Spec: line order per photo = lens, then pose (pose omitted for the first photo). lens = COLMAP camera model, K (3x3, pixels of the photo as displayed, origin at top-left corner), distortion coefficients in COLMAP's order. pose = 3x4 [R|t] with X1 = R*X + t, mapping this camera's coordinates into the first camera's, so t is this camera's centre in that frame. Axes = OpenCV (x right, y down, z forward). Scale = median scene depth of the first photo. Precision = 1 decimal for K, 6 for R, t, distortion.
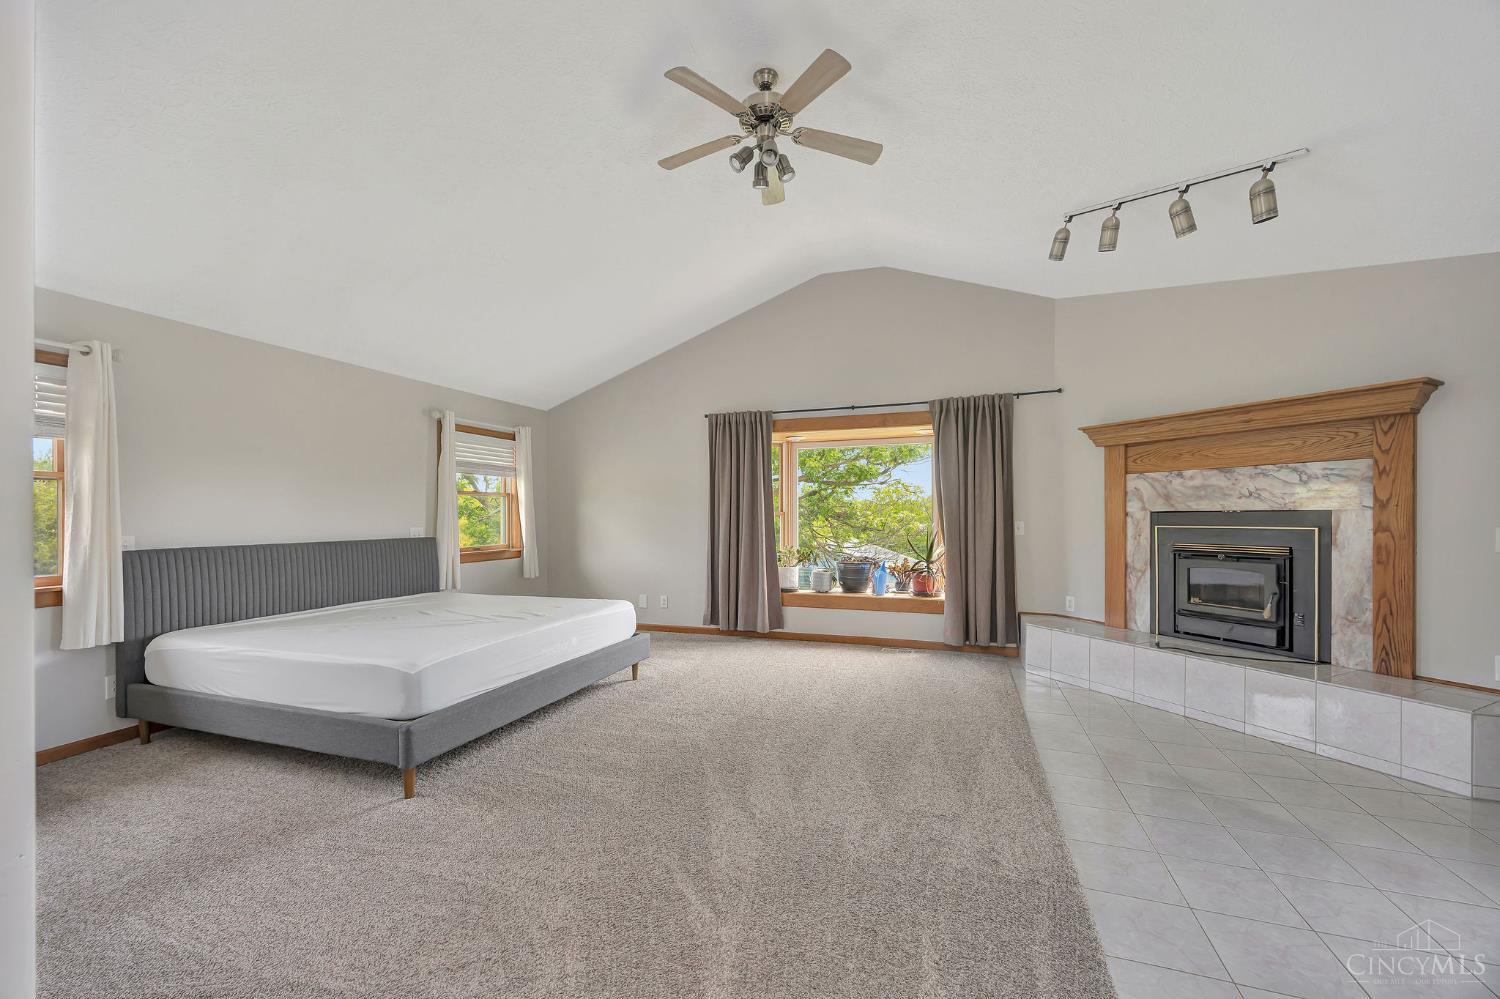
lens RADIAL K [[579.7, 0, 750.8], [0, 579.7, 511.7], [0, 0, 1]] dist [-0.005105, 0.000229]
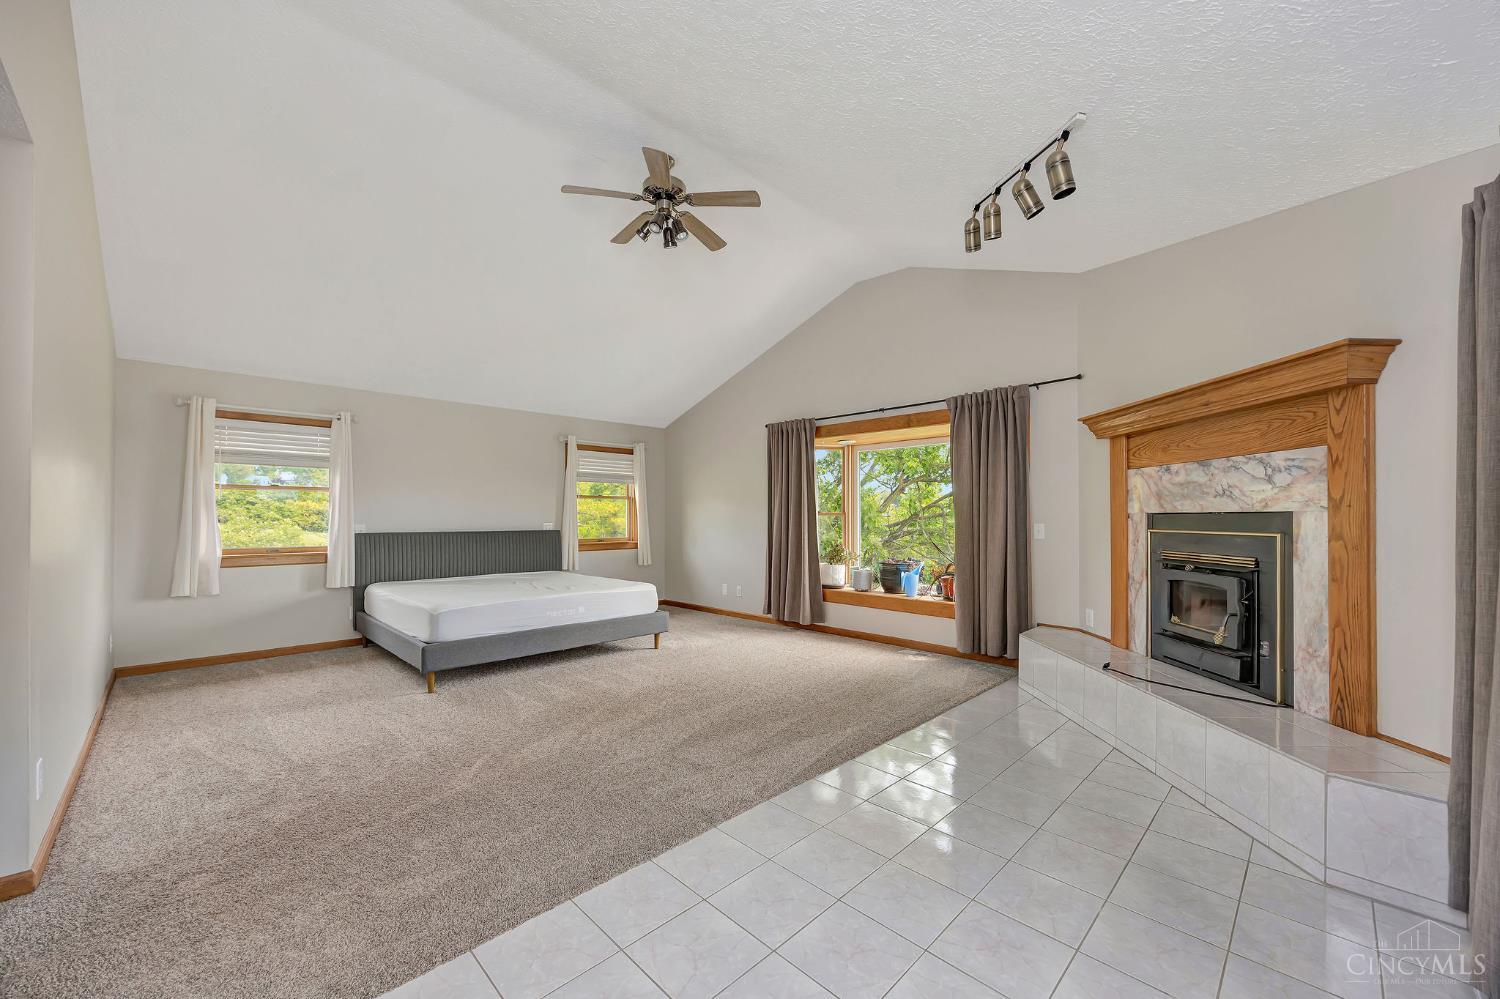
lens RADIAL K [[579.7, 0, 746.2], [0, 579.7, 507.3], [0, 0, 1]] dist [-0.005105, 0.000229]
pose [[0.900143, 0.000261, -0.435595, 0.533569], [-0.004229, 0.999958, -0.008140, 0.000628], [0.435575, 0.009169, 0.900106, -0.024157]]
